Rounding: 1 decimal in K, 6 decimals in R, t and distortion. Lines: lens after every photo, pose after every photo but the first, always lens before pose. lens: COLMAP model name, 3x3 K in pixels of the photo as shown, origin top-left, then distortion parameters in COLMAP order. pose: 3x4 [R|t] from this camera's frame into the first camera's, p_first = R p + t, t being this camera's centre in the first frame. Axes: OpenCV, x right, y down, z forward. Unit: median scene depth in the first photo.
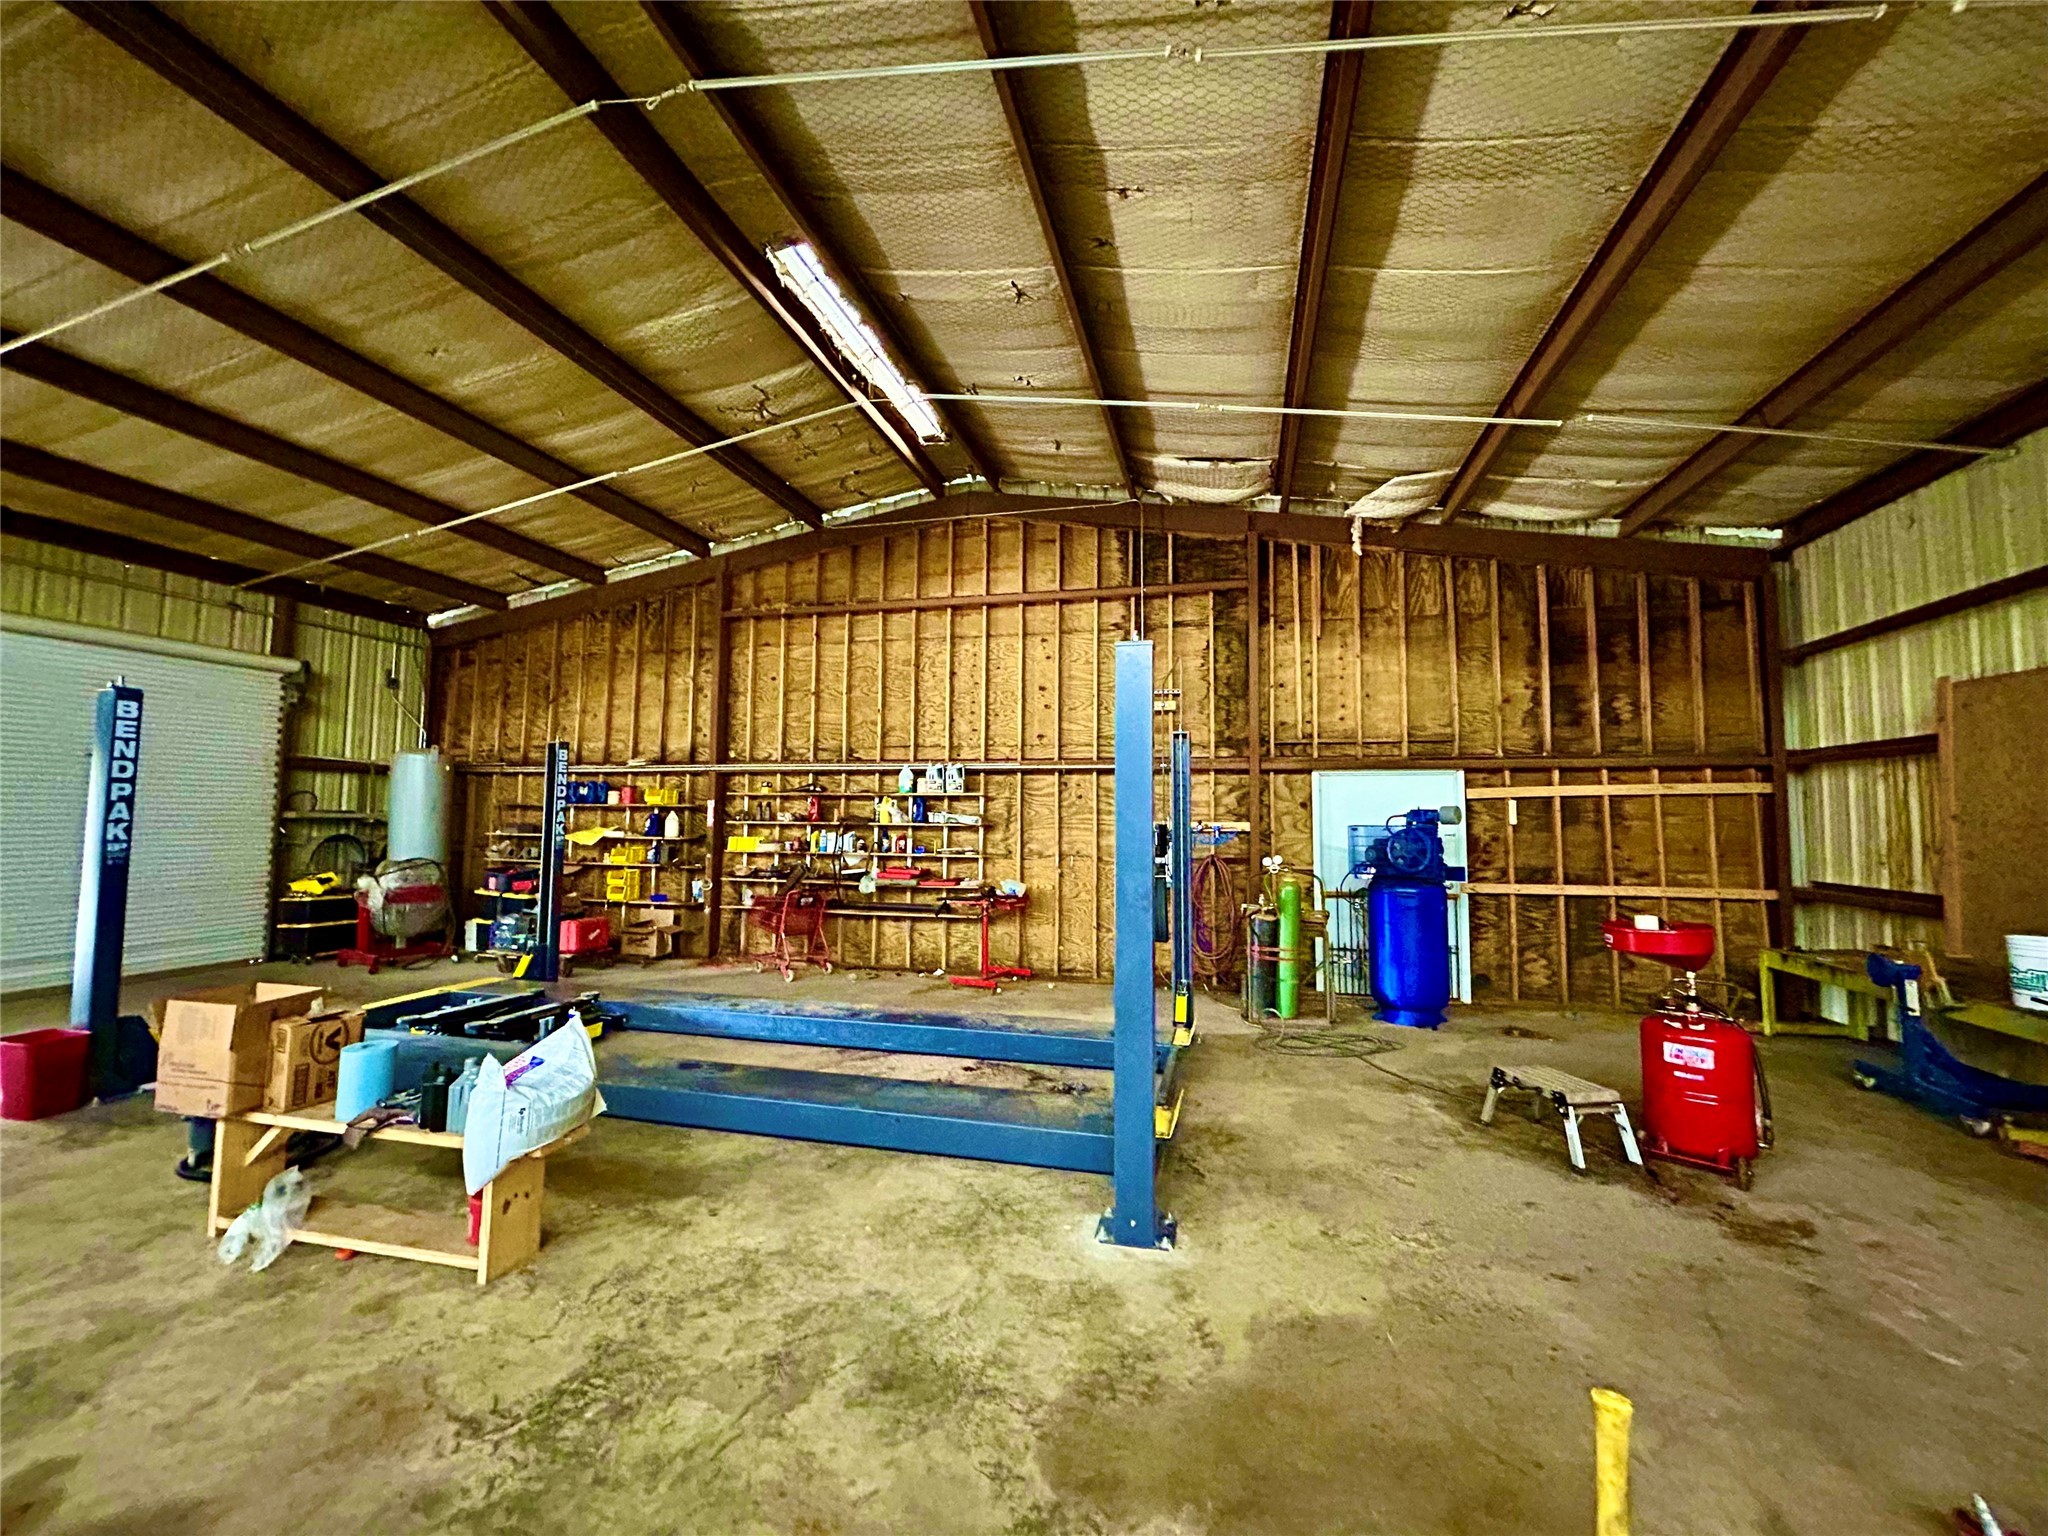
lens RADIAL K [[828.3, 0, 1031.8], [0, 828.3, 768.2], [0, 0, 1]] dist [0.001880, -0.000060]
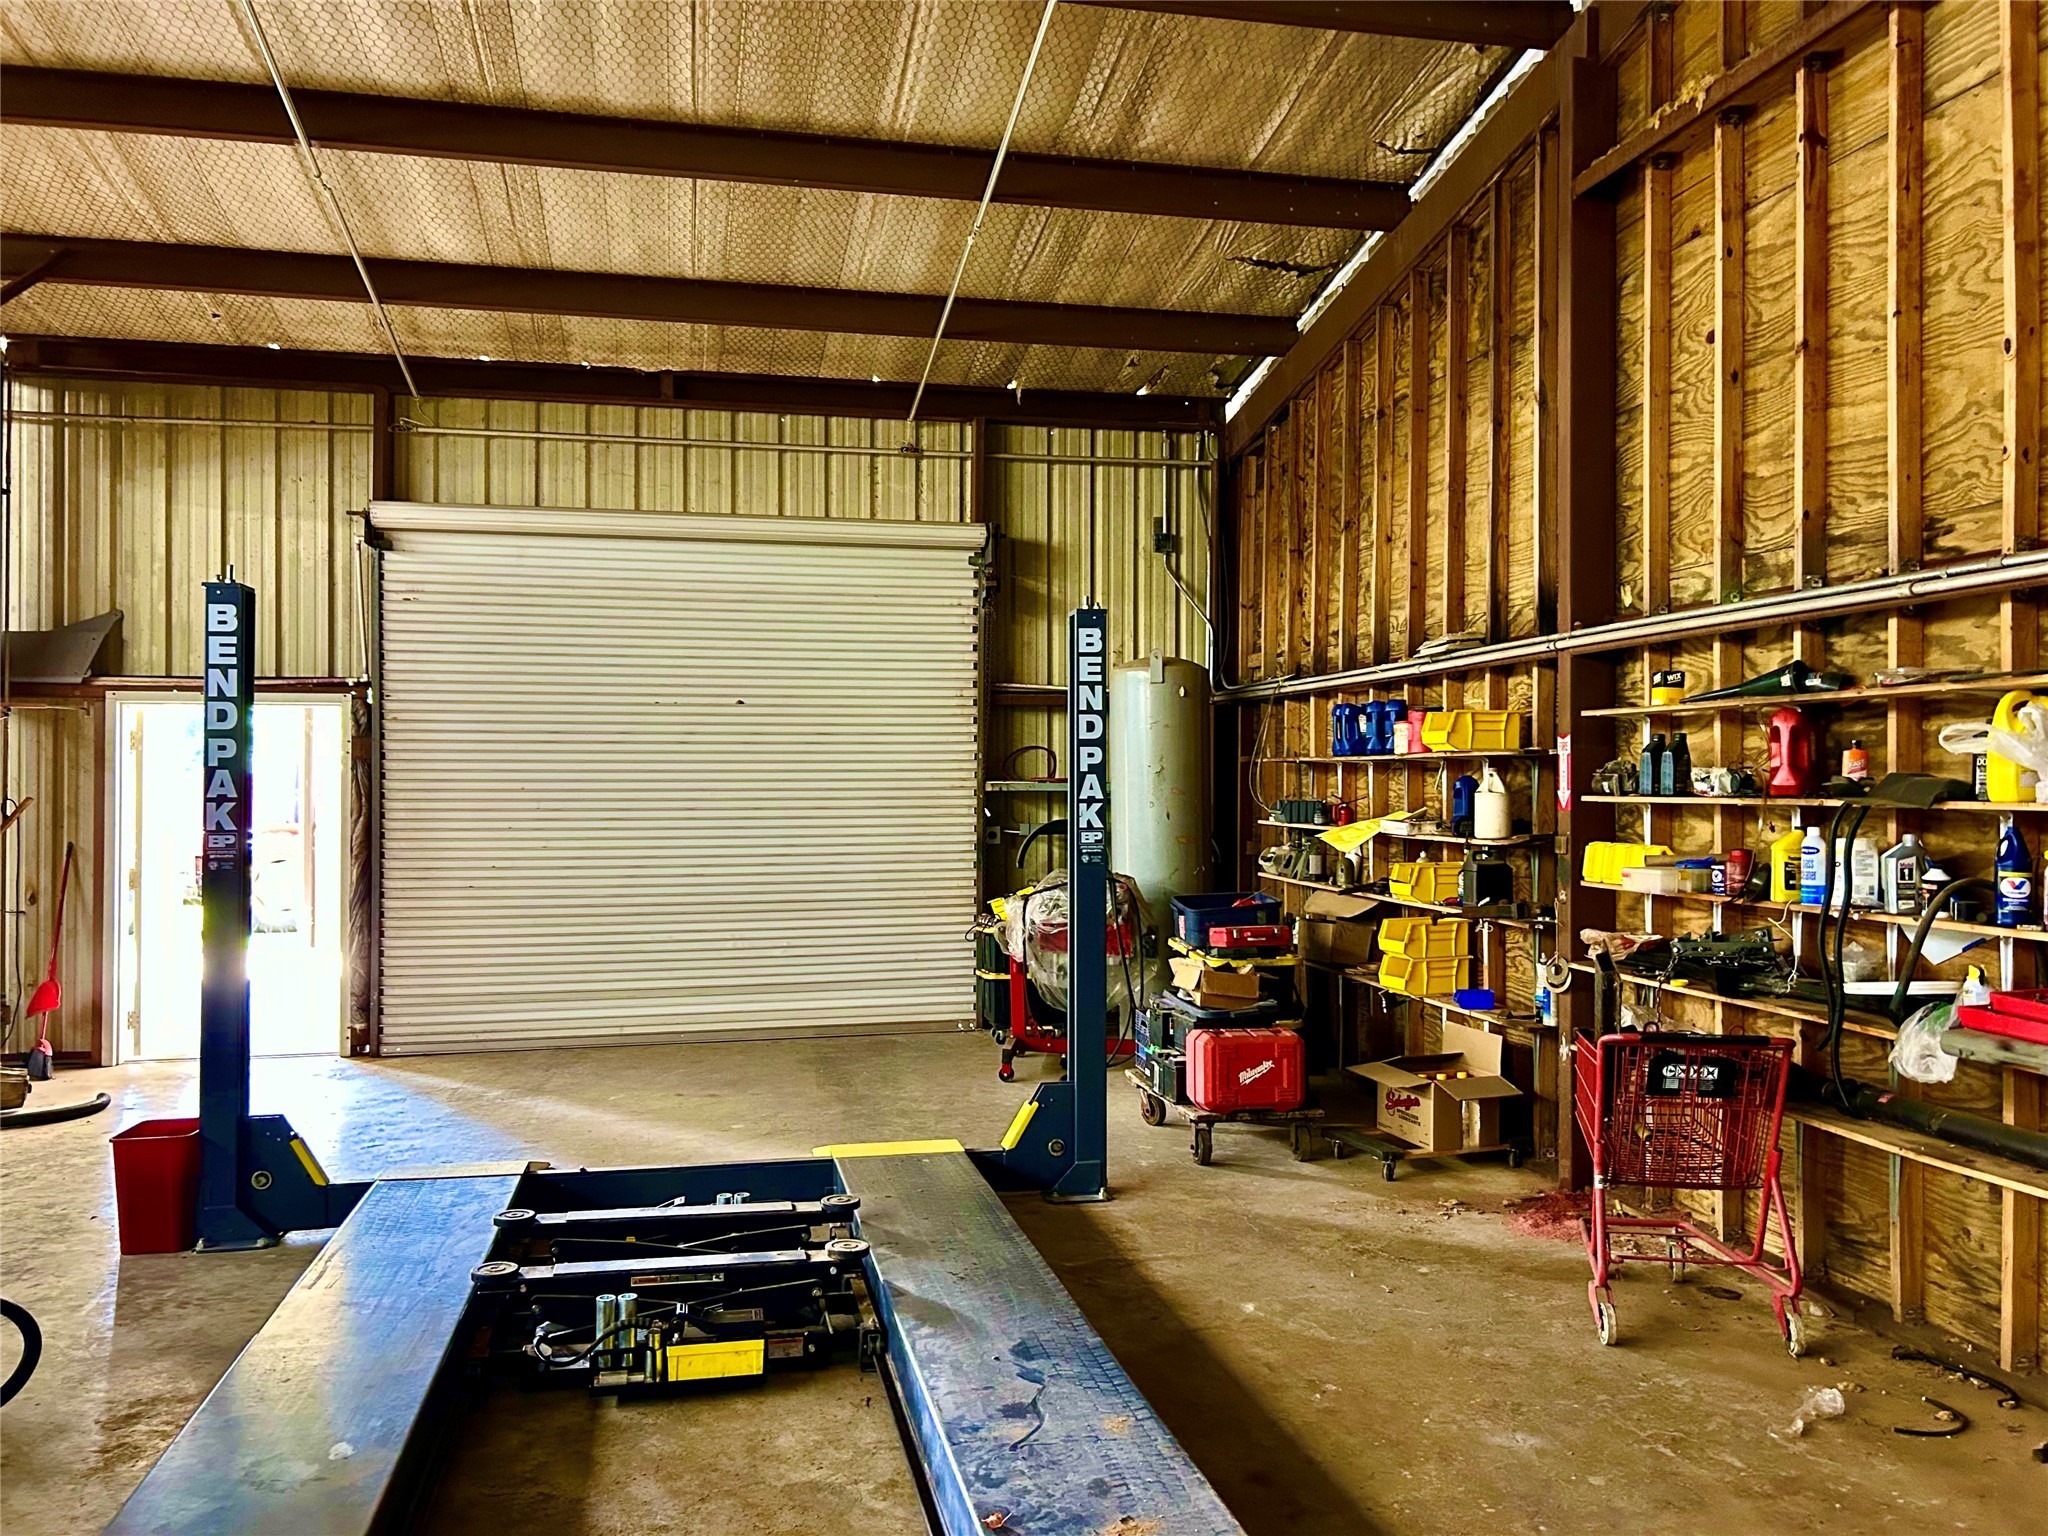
lens RADIAL K [[1600.7, 0, 1021.9], [0, 1600.7, 751.3], [0, 0, 1]] dist [0.092409, 0.003508]
pose [[0.427968, -0.031614, -0.903241, 0.129143], [0.061855, 0.998069, -0.005626, 0.034844], [0.901675, -0.053462, 0.429097, 0.495513]]
